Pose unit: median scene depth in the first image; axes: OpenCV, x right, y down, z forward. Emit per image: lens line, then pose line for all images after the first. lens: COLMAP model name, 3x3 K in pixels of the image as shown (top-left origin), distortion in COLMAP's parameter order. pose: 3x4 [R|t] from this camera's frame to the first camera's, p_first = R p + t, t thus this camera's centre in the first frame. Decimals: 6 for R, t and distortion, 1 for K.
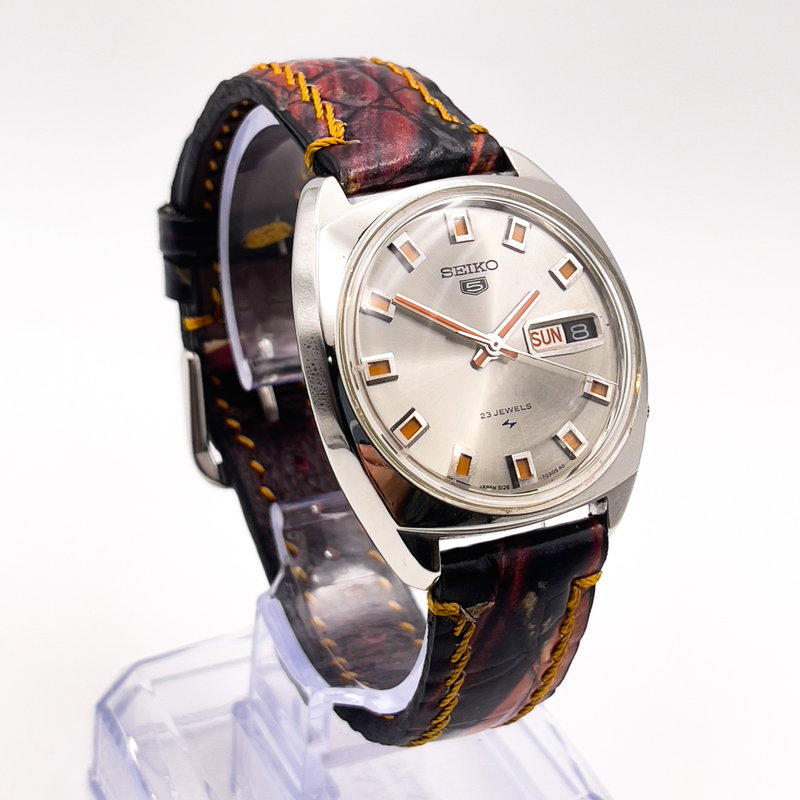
lens RADIAL K [[2118.0, 0, 399.9], [0, 2118.0, 320.0], [0, 0, 1]] dist [0.414736, -0.155552]
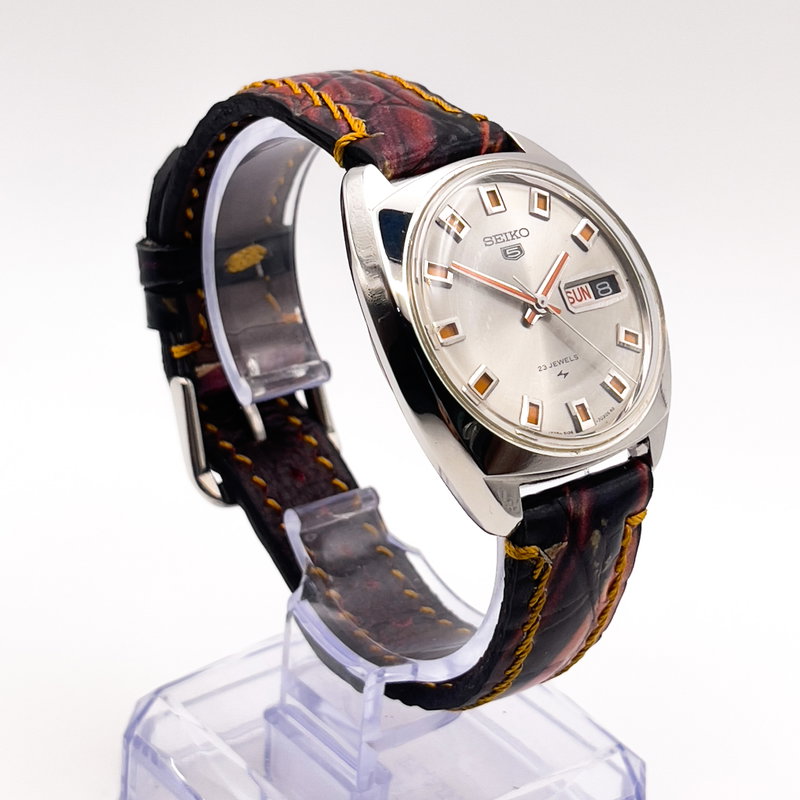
lens RADIAL K [[2118.0, 0, 399.9], [0, 2118.0, 320.0], [0, 0, 1]] dist [0.414736, -0.155552]
pose [[0.977333, -0.102196, 0.185410, -0.214806], [0.116315, 0.990956, -0.066916, 0.079982], [-0.176895, 0.086965, 0.980380, -0.040338]]
